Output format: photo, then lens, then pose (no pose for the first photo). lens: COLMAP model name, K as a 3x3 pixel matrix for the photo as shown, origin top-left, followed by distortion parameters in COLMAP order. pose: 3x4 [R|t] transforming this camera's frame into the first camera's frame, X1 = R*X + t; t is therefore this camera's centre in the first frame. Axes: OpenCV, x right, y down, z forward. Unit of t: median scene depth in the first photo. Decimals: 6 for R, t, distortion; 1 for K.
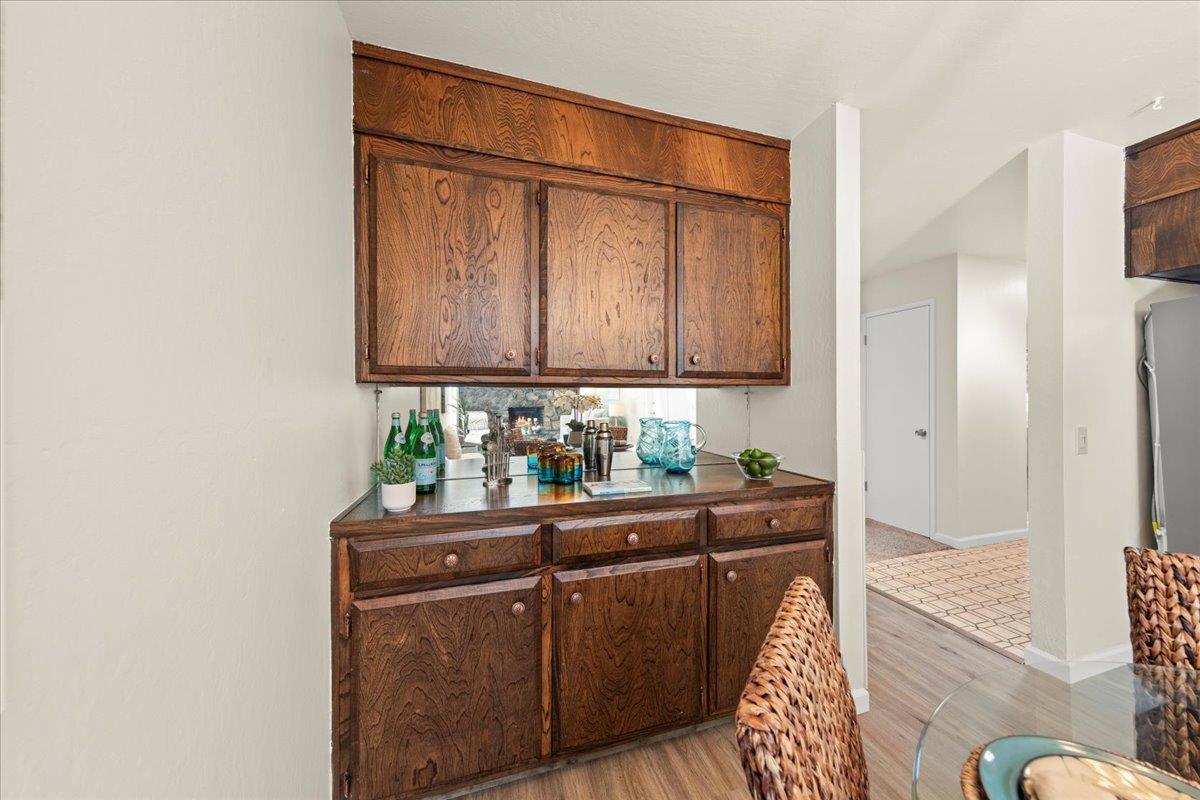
lens RADIAL K [[415.3, 0, 610.3], [0, 415.3, 391.7], [0, 0, 1]] dist [0.000970, -0.000049]
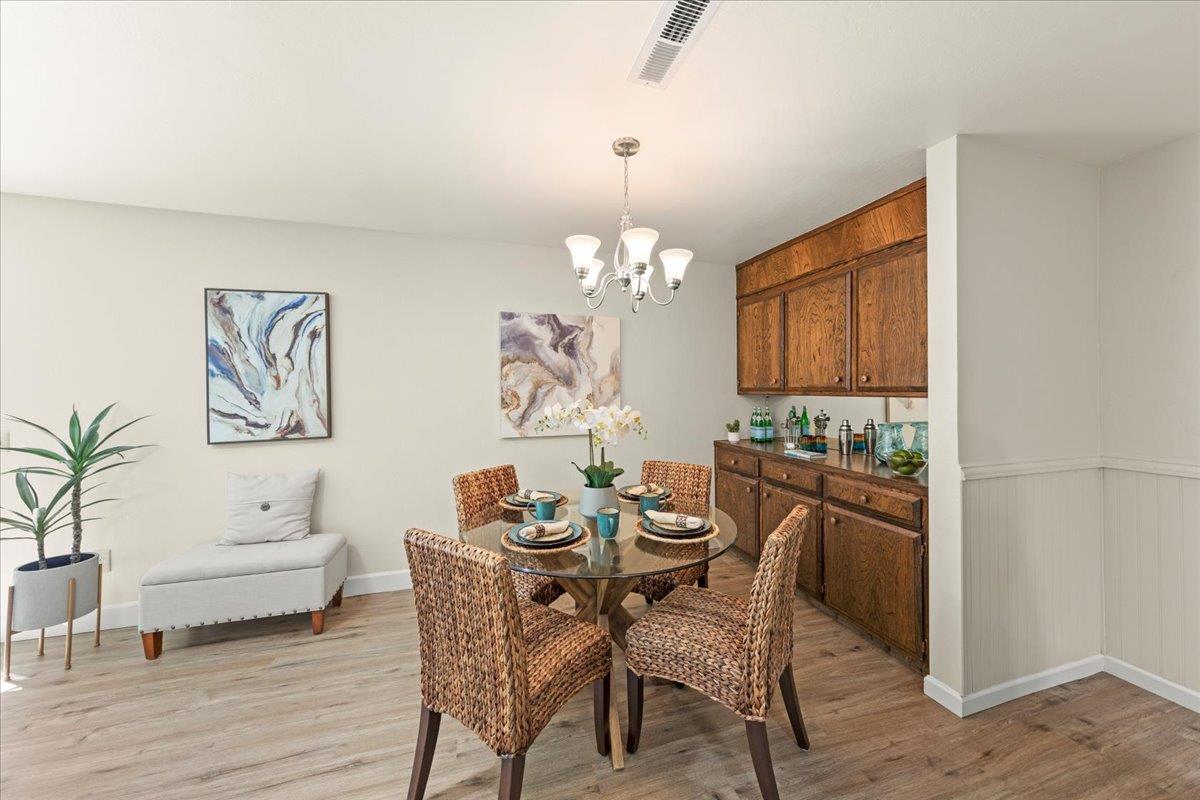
lens RADIAL K [[415.3, 0, 610.3], [0, 415.3, 391.7], [0, 0, 1]] dist [0.000970, -0.000049]
pose [[0.012738, 0.005088, -0.999906, 1.703548], [0.005131, 0.999974, 0.005154, -0.048207], [0.999906, -0.005197, 0.012712, 0.138426]]
